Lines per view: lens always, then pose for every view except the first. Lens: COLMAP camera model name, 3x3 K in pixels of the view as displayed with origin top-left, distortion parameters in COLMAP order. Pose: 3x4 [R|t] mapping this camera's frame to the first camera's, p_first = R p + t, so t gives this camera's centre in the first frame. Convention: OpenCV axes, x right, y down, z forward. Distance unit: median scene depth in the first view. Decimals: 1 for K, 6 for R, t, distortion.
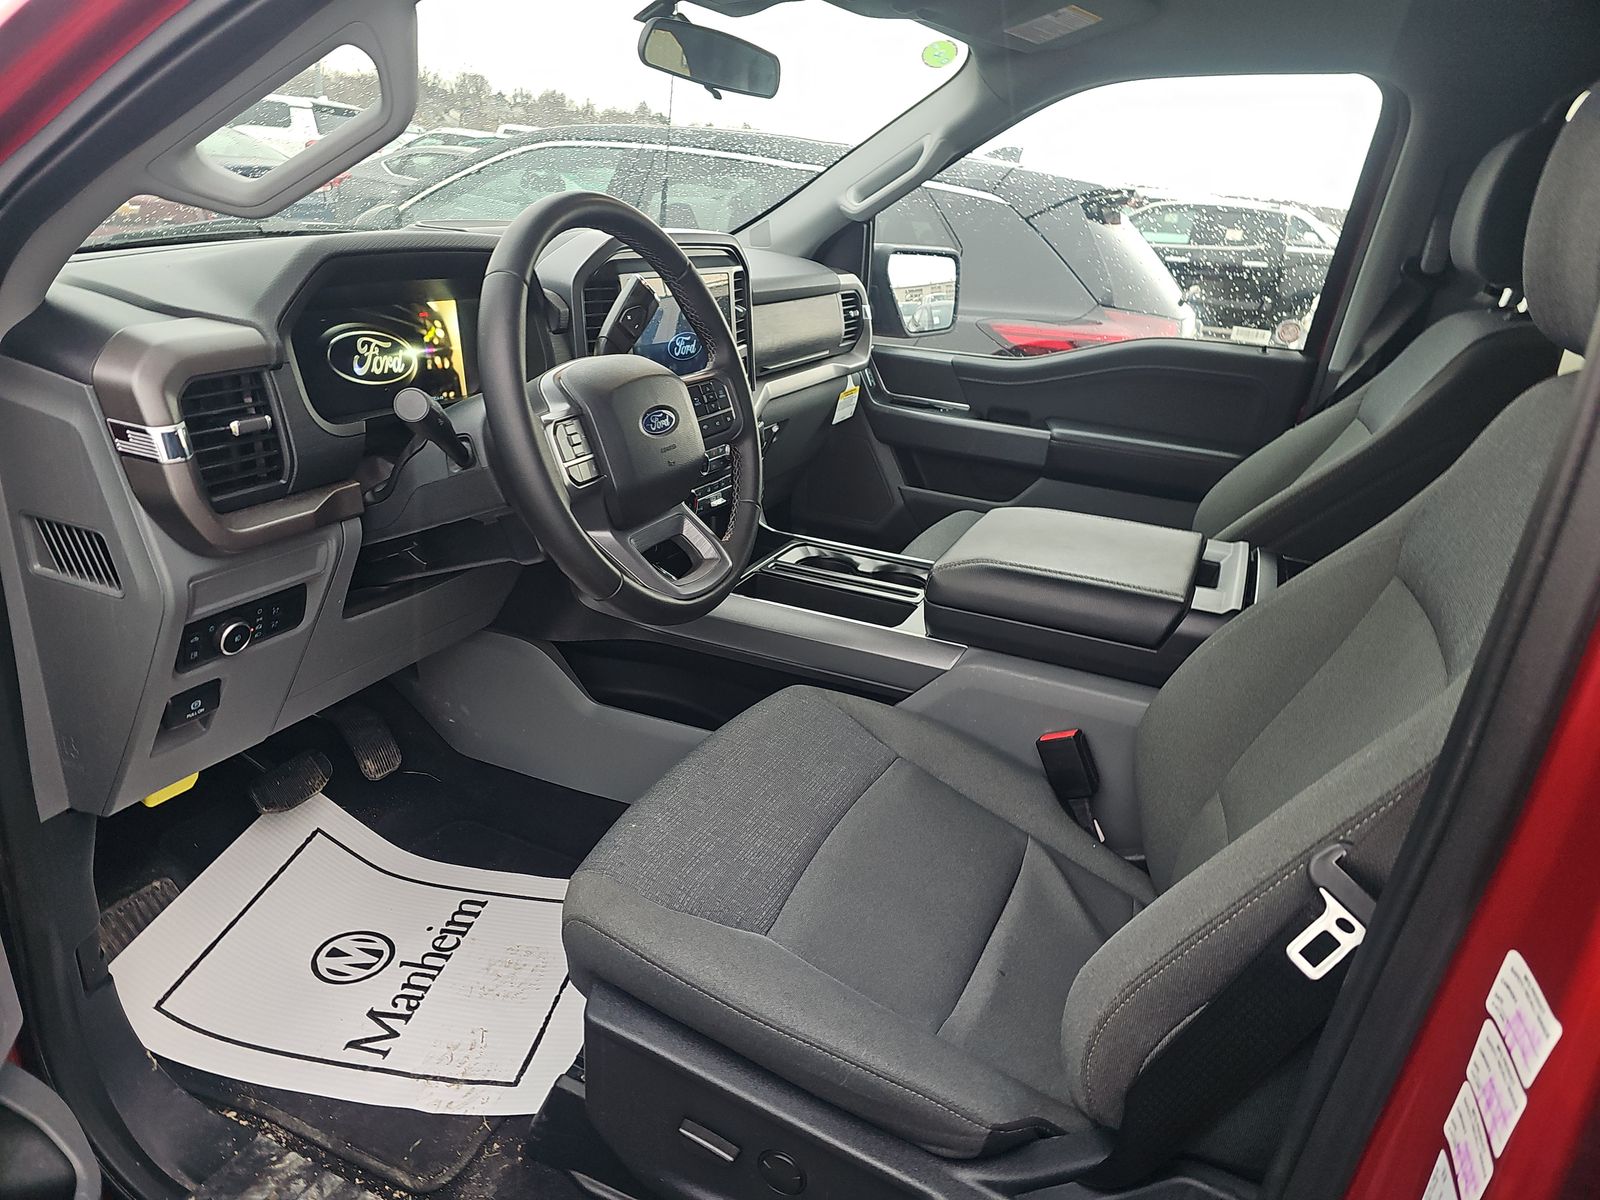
lens RADIAL K [[1044.3, 0, 814.7], [0, 1044.3, 598.4], [0, 0, 1]] dist [0.067085, -0.061102]
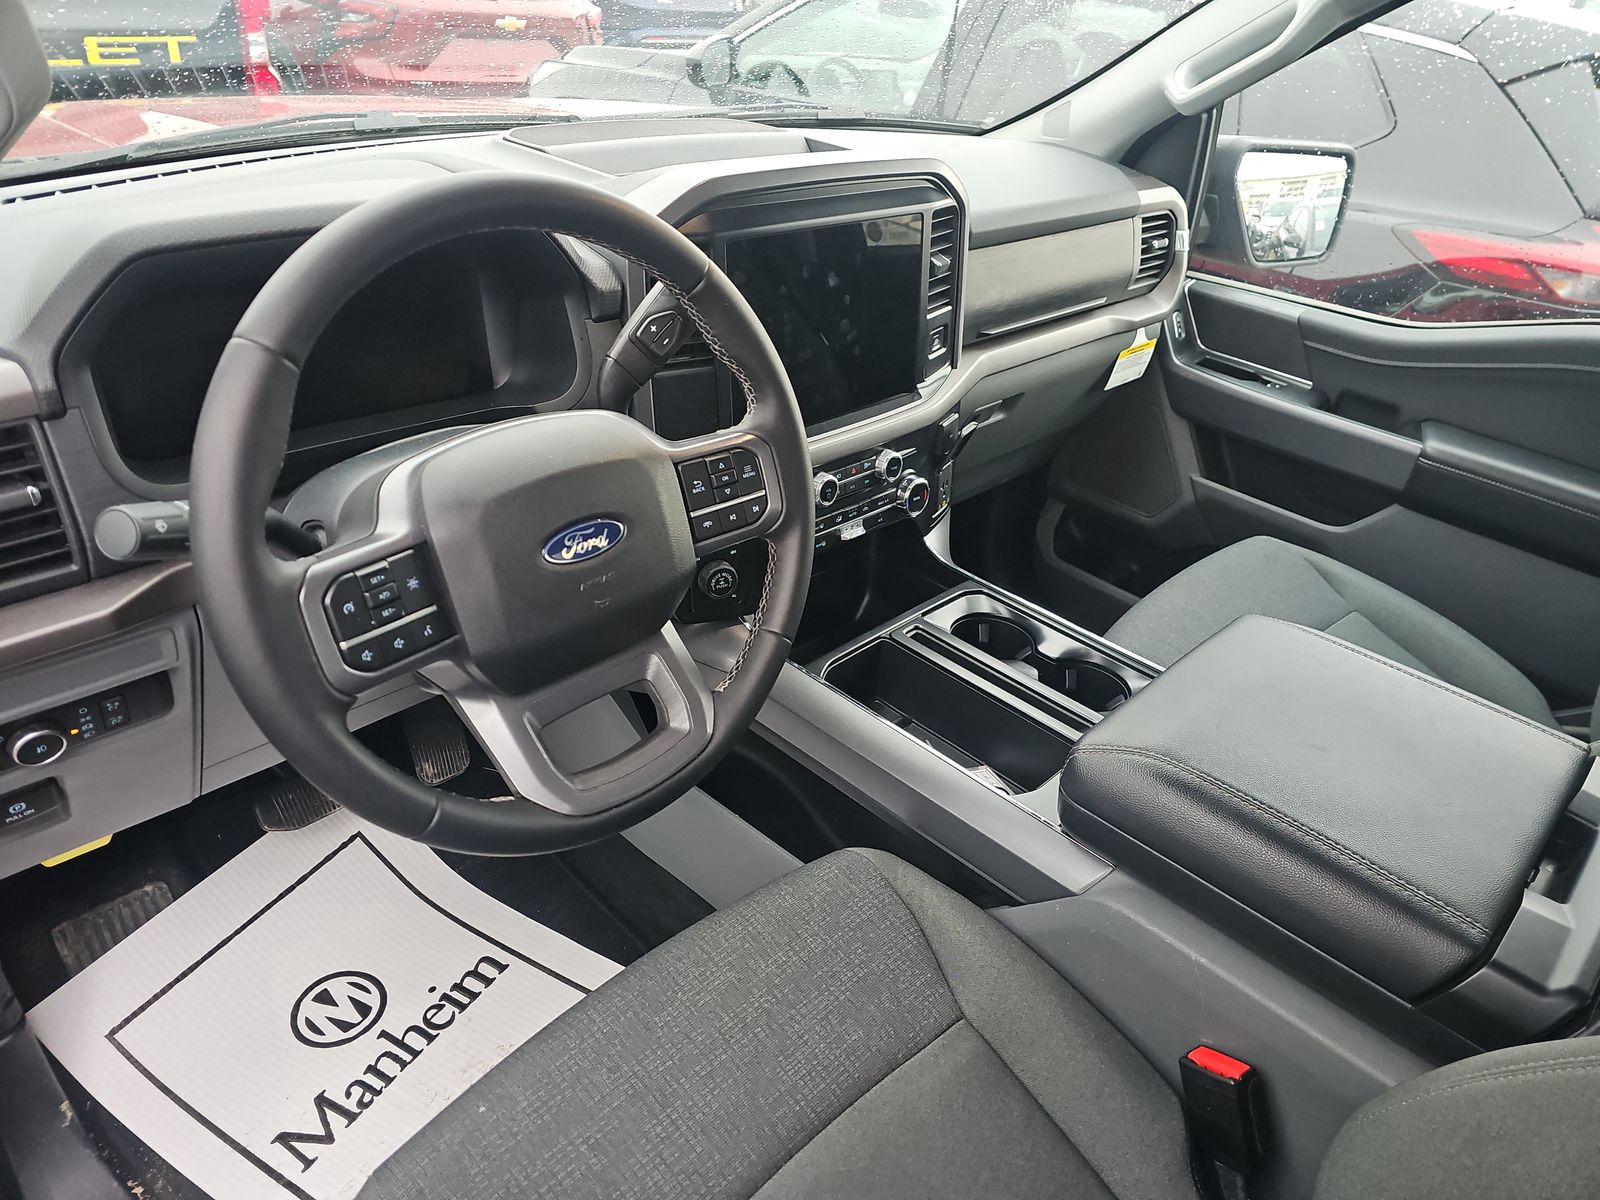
lens RADIAL K [[1087.4, 0, 801.7], [0, 1087.4, 603.1], [0, 0, 1]] dist [0.043622, -0.059496]
pose [[0.934829, 0.185554, -0.302761, 0.112256], [-0.143009, 0.977142, 0.157297, -0.155195], [0.325027, -0.103749, 0.939997, 0.252780]]
